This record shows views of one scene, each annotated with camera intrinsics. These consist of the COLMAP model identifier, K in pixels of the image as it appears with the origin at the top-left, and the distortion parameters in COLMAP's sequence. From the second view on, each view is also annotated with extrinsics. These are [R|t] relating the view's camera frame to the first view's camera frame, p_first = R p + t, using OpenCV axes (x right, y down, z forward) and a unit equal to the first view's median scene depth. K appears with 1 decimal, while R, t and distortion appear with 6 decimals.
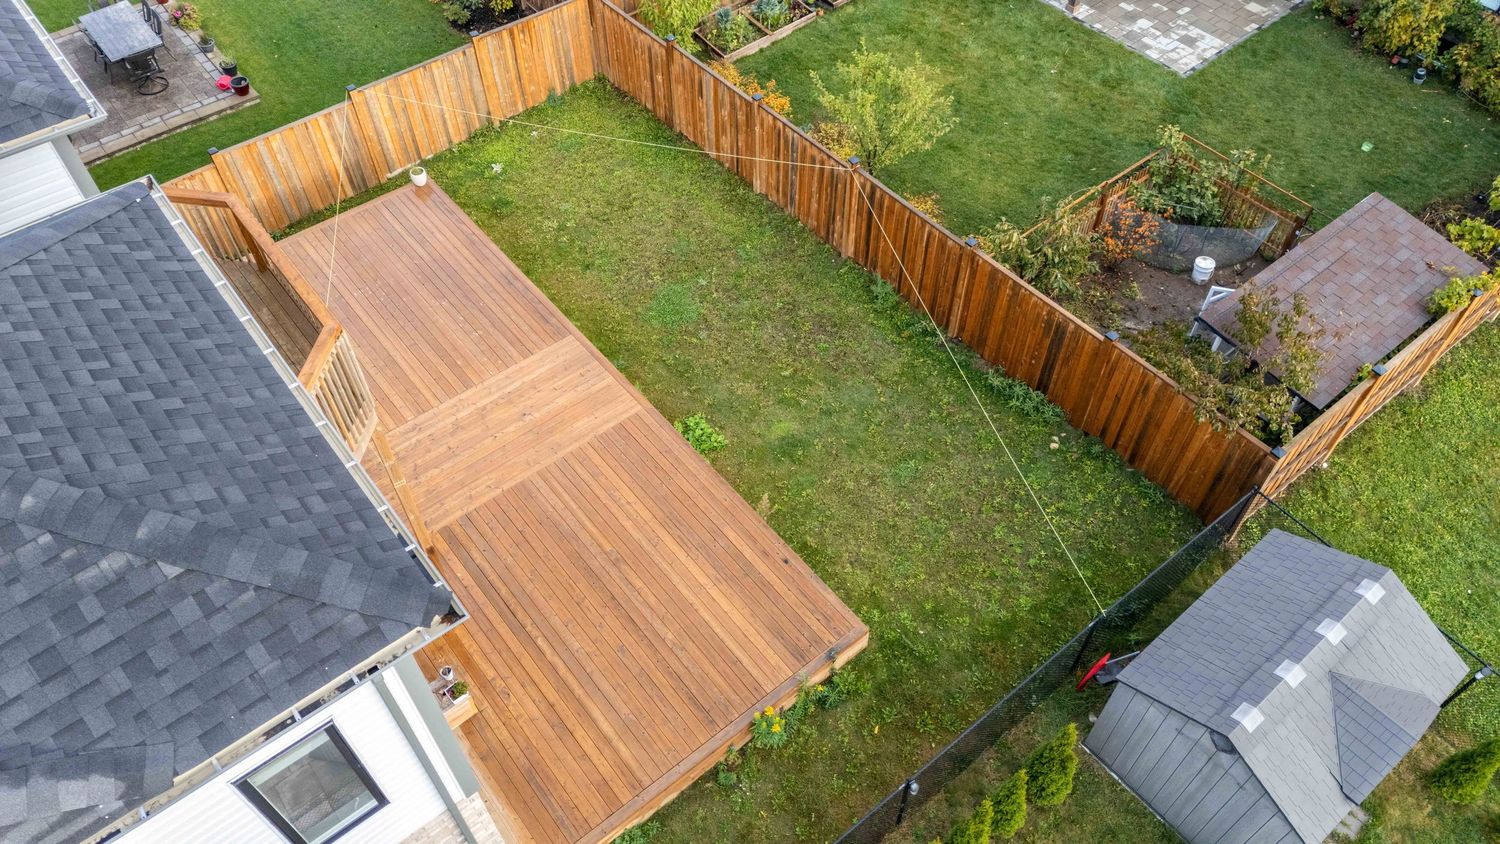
lens RADIAL K [[1099.5, 0, 751.1], [0, 1099.5, 420.8], [0, 0, 1]] dist [0.078476, -0.077830]
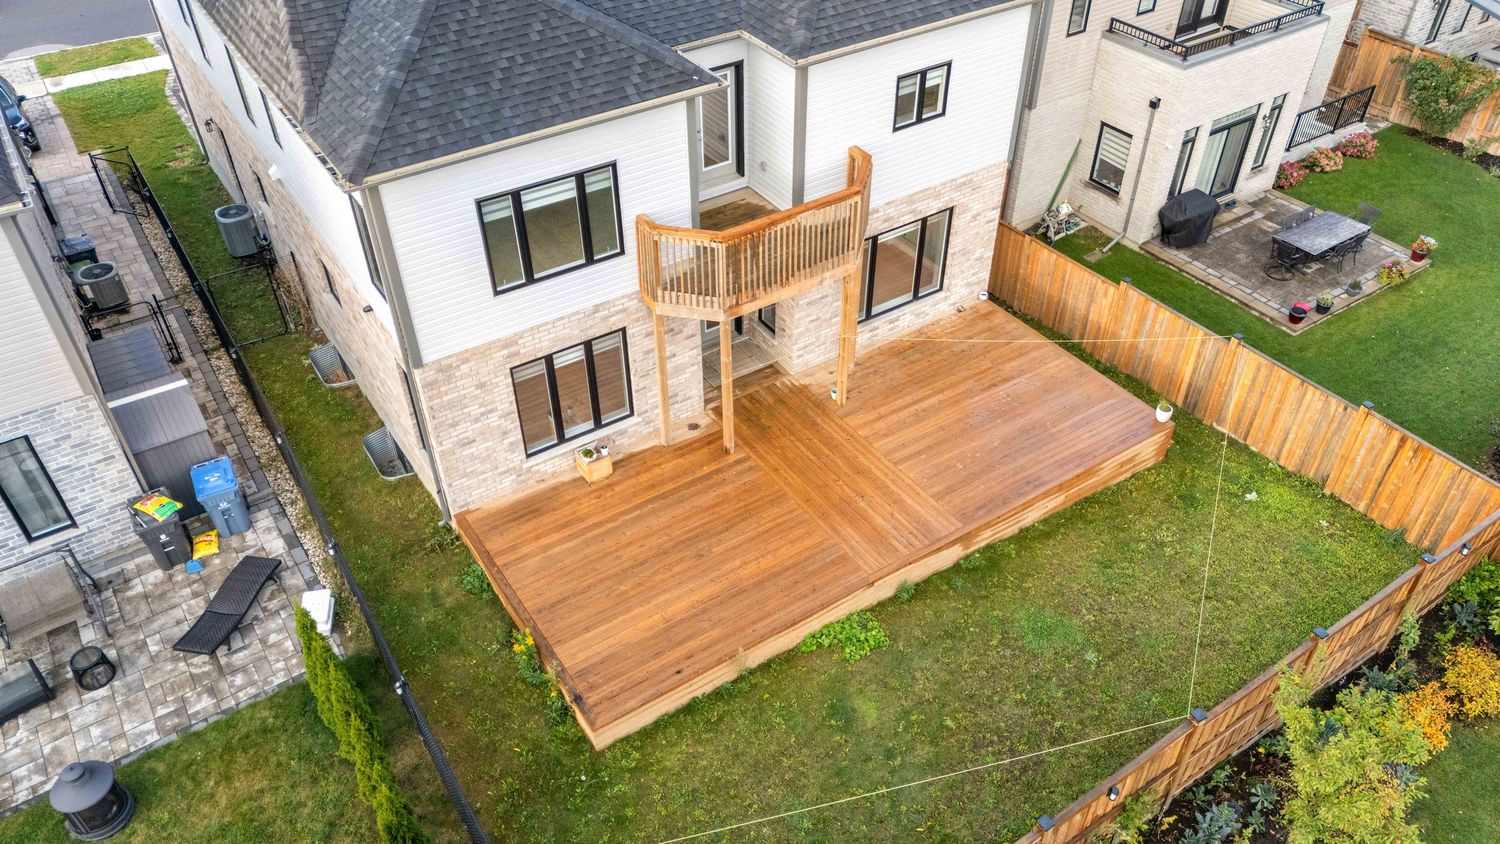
lens RADIAL K [[1092.5, 0, 752.1], [0, 1092.5, 420.4], [0, 0, 1]] dist [0.089791, -0.082774]
pose [[-0.087724, 0.644542, -0.759519, 0.588984], [-0.772125, 0.437743, 0.460657, -0.456328], [0.629387, 0.626854, 0.459267, 0.351894]]
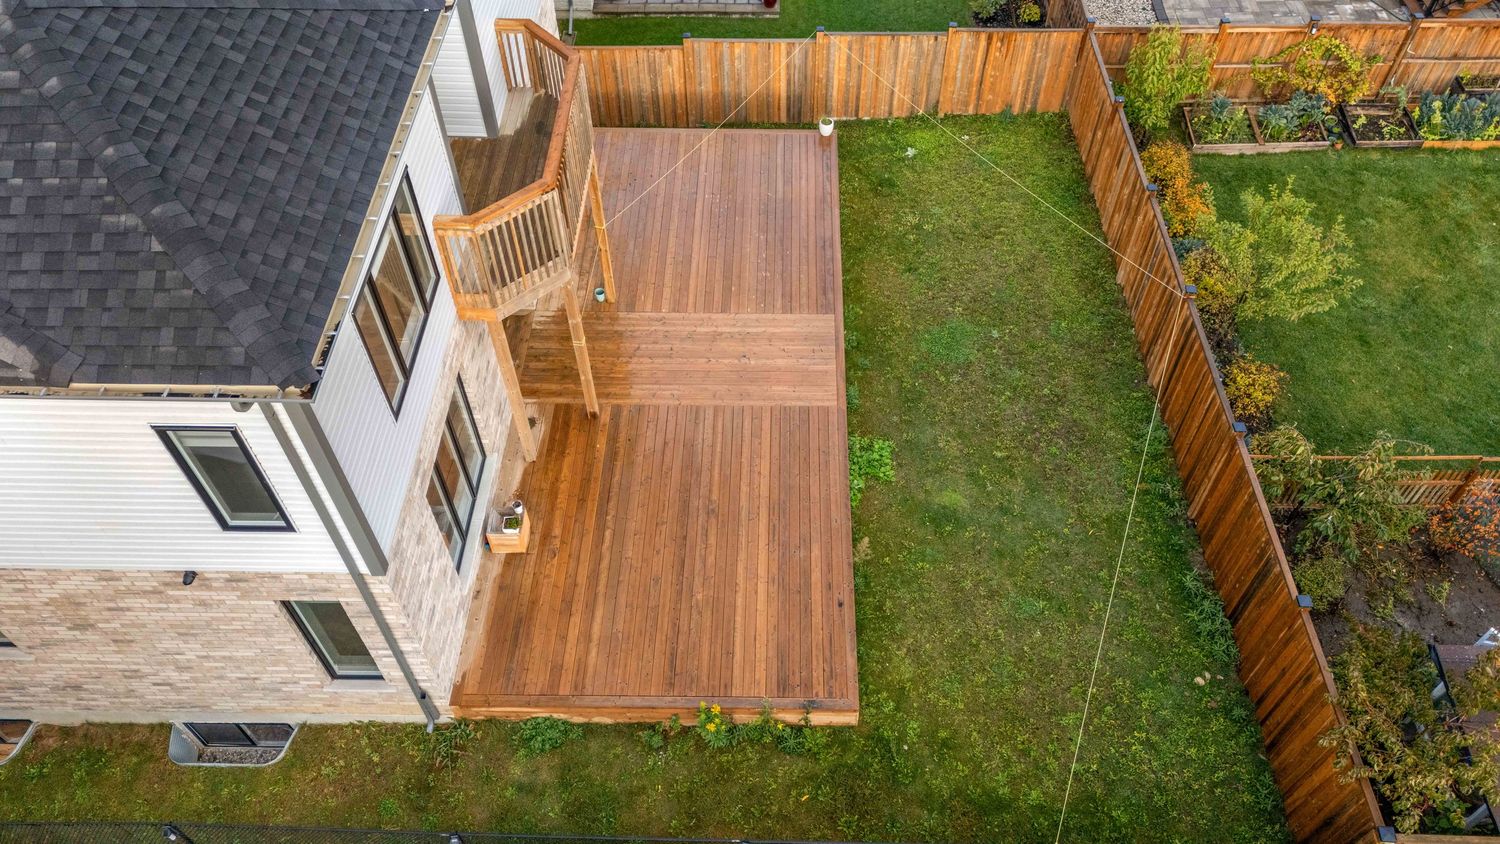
lens RADIAL K [[1099.5, 0, 751.1], [0, 1099.5, 420.8], [0, 0, 1]] dist [0.078476, -0.077830]
pose [[0.765358, 0.496799, -0.409168, 0.252211], [-0.498062, 0.859833, 0.112344, -0.071558], [0.407629, 0.117808, 0.905516, 0.056630]]
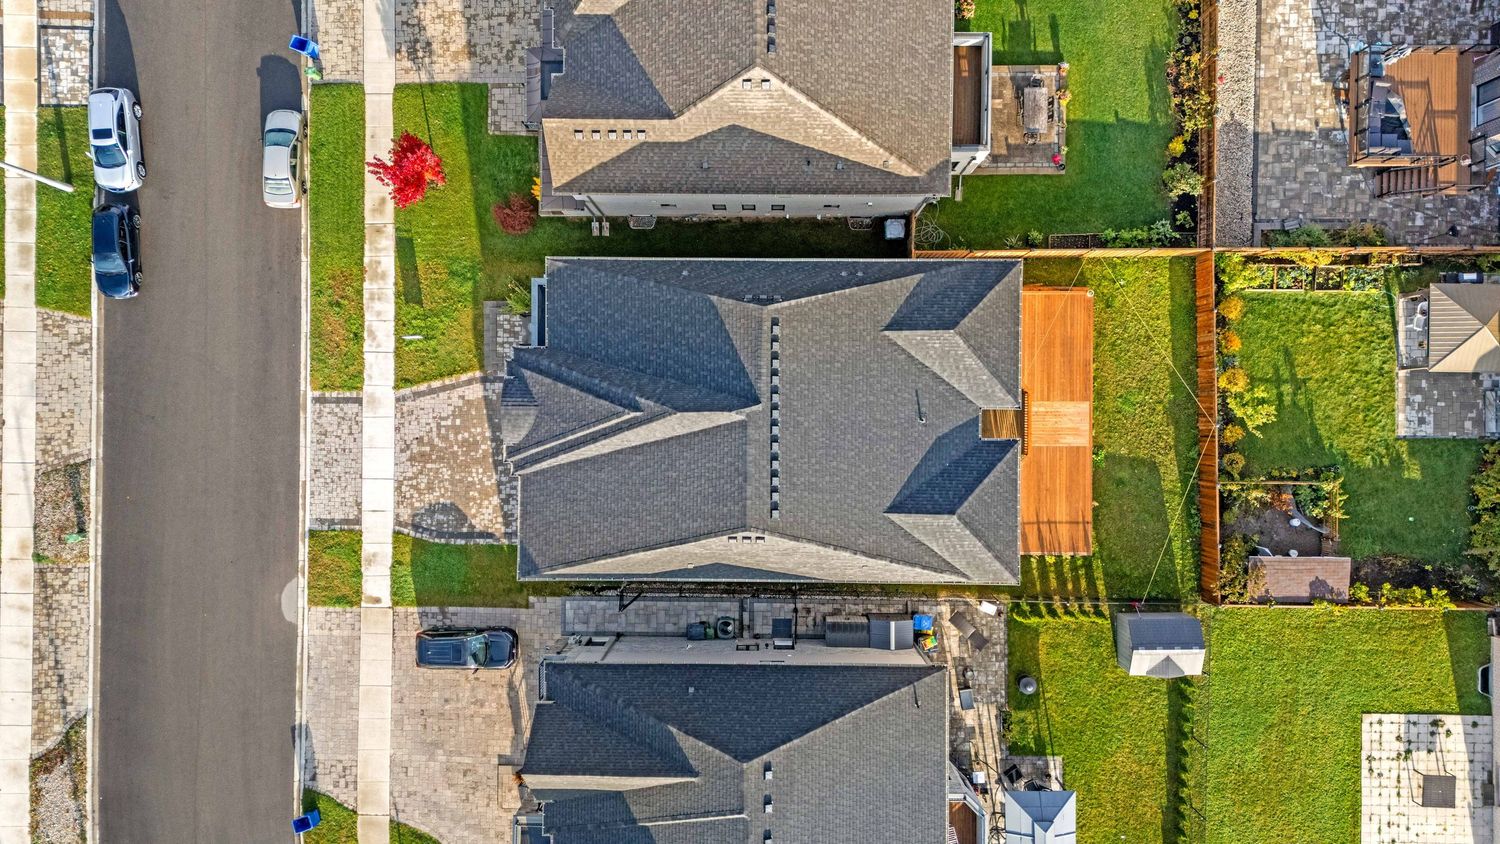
lens RADIAL K [[1099.5, 0, 751.1], [0, 1099.5, 420.8], [0, 0, 1]] dist [0.078476, -0.077830]
pose [[0.777309, 0.629119, -0.000705, -0.825258], [-0.484743, 0.599638, 0.636756, -1.472852], [0.401018, -0.494615, 0.771065, -1.593206]]
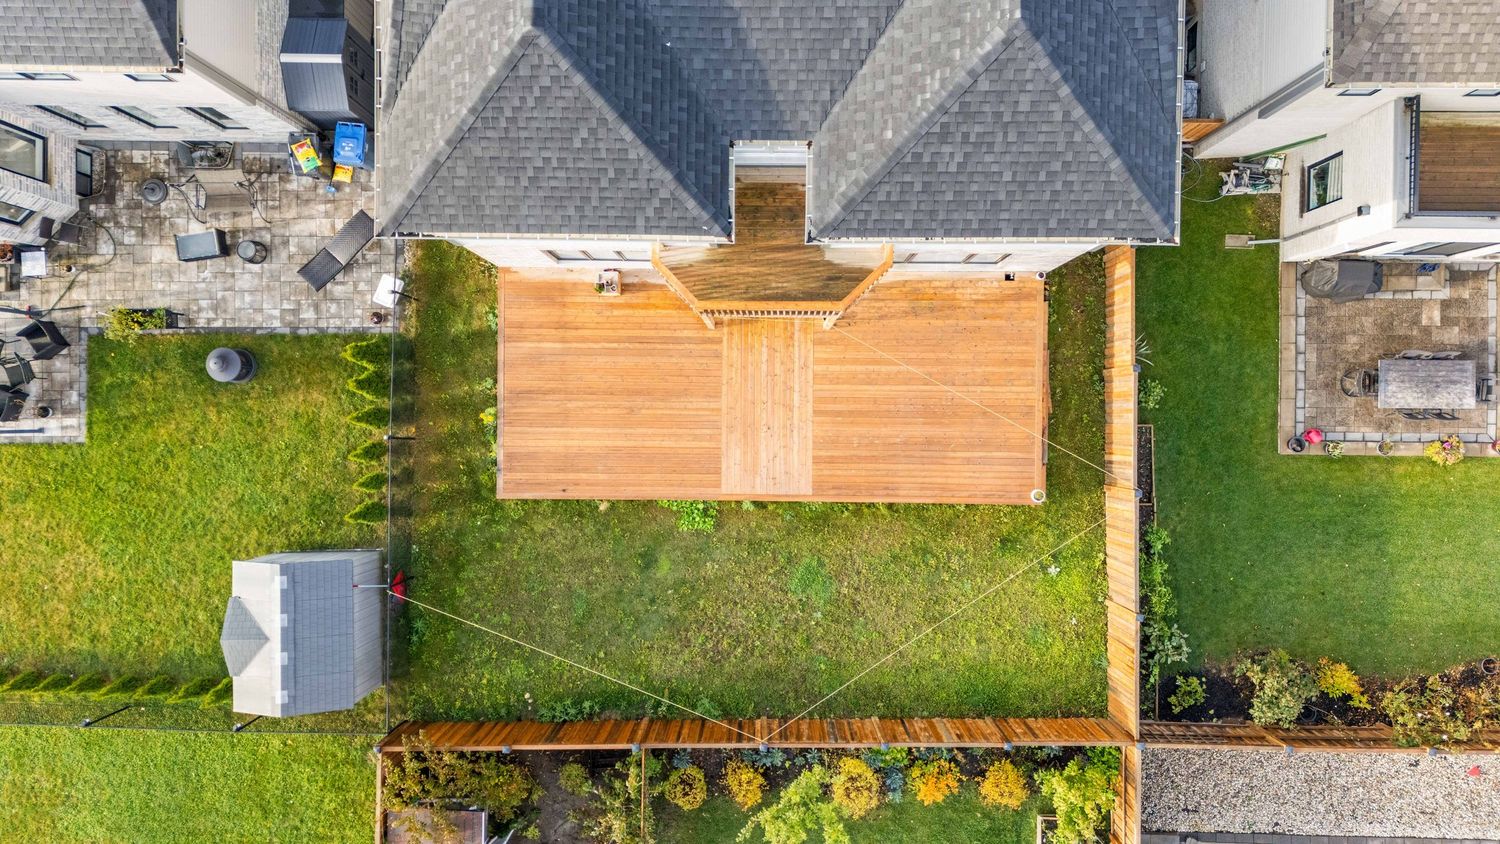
lens RADIAL K [[1092.5, 0, 752.1], [0, 1092.5, 420.4], [0, 0, 1]] dist [0.089791, -0.082774]
pose [[-0.631644, 0.775075, 0.016871, -0.217873], [-0.591912, -0.496202, 0.635157, -0.877686], [0.500666, 0.391207, 0.772199, -0.126175]]
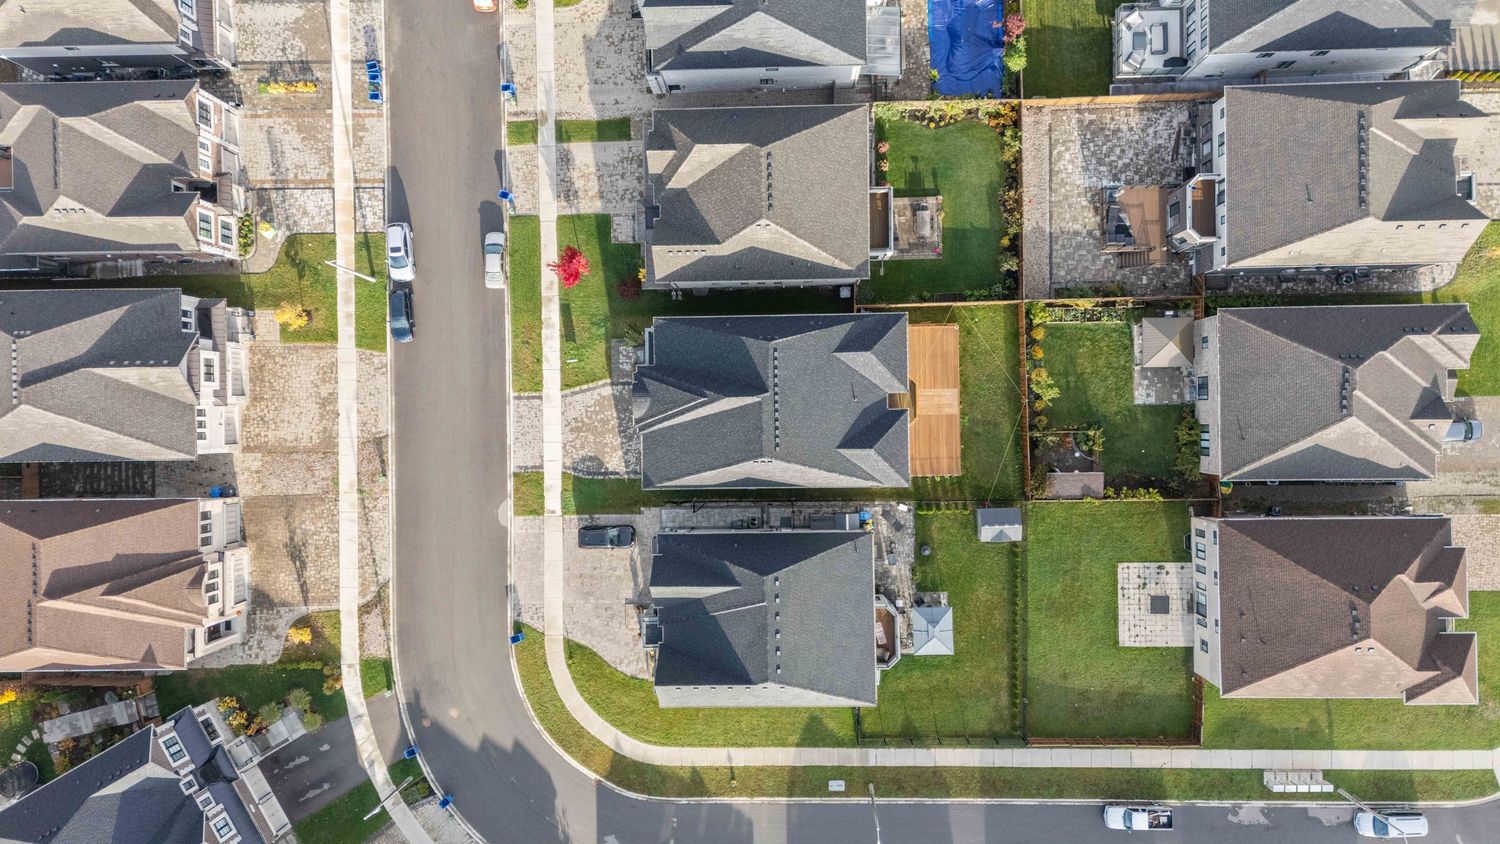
lens RADIAL K [[1092.5, 0, 752.1], [0, 1092.5, 420.4], [0, 0, 1]] dist [0.089791, -0.082774]
pose [[0.790551, 0.612053, -0.020501, -0.724954], [-0.456879, 0.611752, 0.645772, -2.822193], [0.407788, -0.501149, 0.763255, -3.288212]]
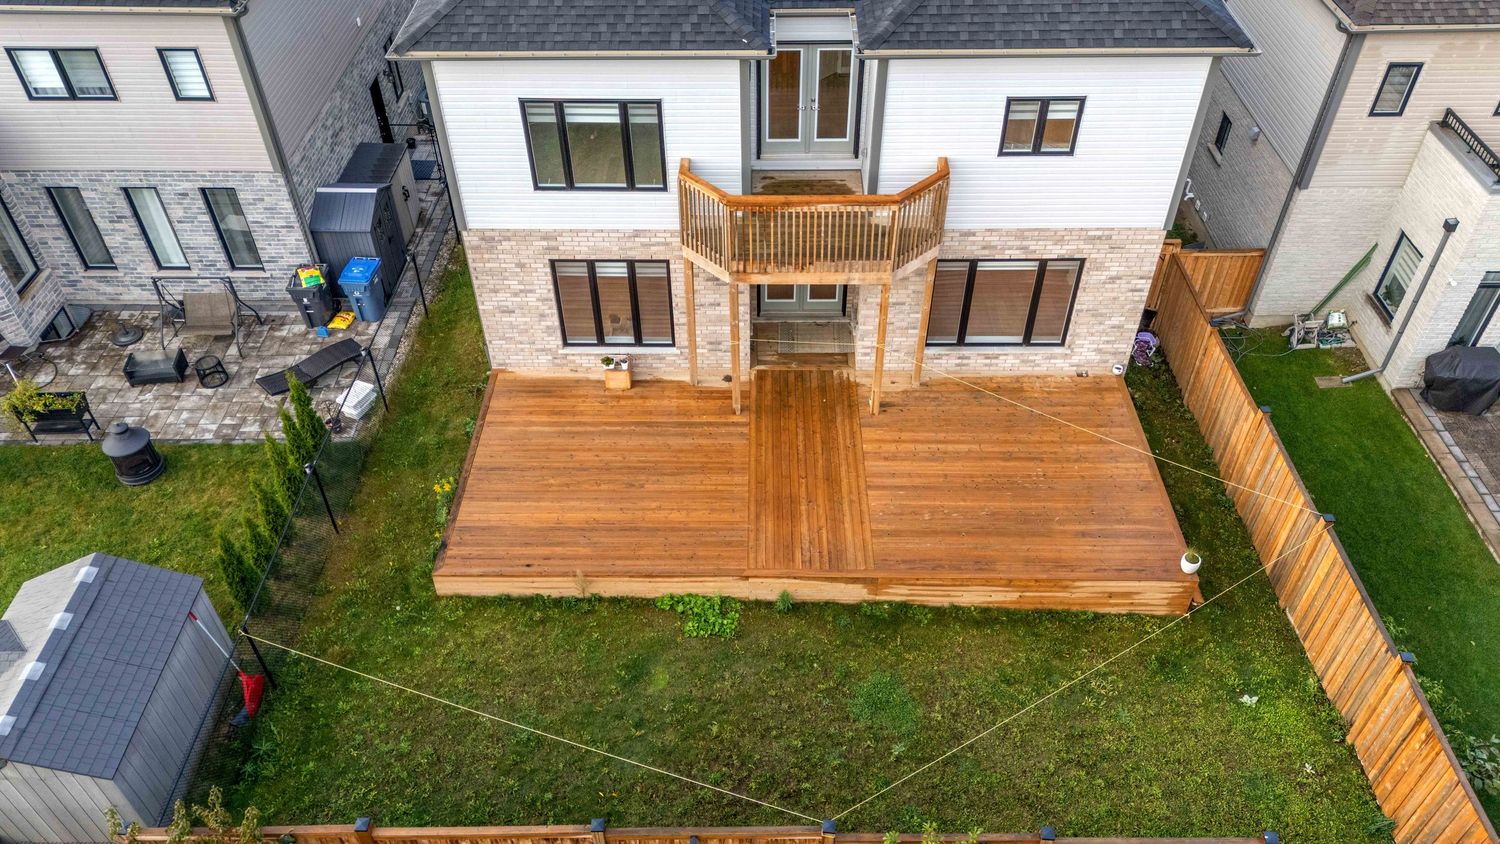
lens RADIAL K [[1092.5, 0, 752.1], [0, 1092.5, 420.4], [0, 0, 1]] dist [0.089791, -0.082774]
pose [[-0.630567, 0.529576, -0.567393, 0.400022], [-0.597594, 0.135198, 0.790318, -0.827355], [0.495244, 0.837419, 0.231219, 0.628232]]
